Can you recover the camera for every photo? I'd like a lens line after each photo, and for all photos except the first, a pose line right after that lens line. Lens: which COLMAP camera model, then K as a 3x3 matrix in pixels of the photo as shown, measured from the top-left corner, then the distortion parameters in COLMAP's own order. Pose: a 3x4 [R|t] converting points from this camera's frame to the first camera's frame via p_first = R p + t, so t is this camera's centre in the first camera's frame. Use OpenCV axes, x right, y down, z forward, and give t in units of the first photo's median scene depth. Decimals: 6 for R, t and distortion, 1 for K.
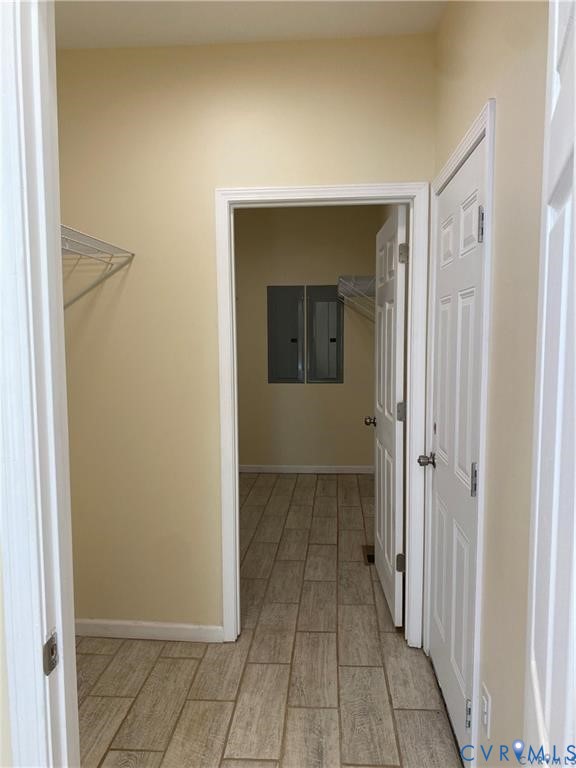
lens RADIAL K [[585.8, 0, 293.7], [0, 585.8, 386.6], [0, 0, 1]] dist [0.024185, -0.010738]
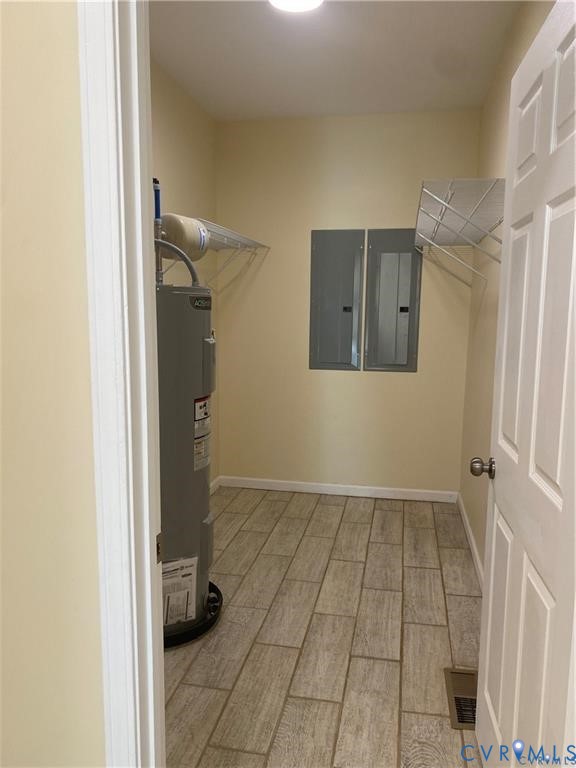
lens RADIAL K [[585.8, 0, 293.7], [0, 585.8, 386.6], [0, 0, 1]] dist [0.024185, -0.010738]
pose [[0.993221, 0.032408, -0.111631, 0.018805], [-0.027845, 0.998721, 0.042191, -0.015262], [0.112855, -0.038797, 0.992854, 0.311507]]
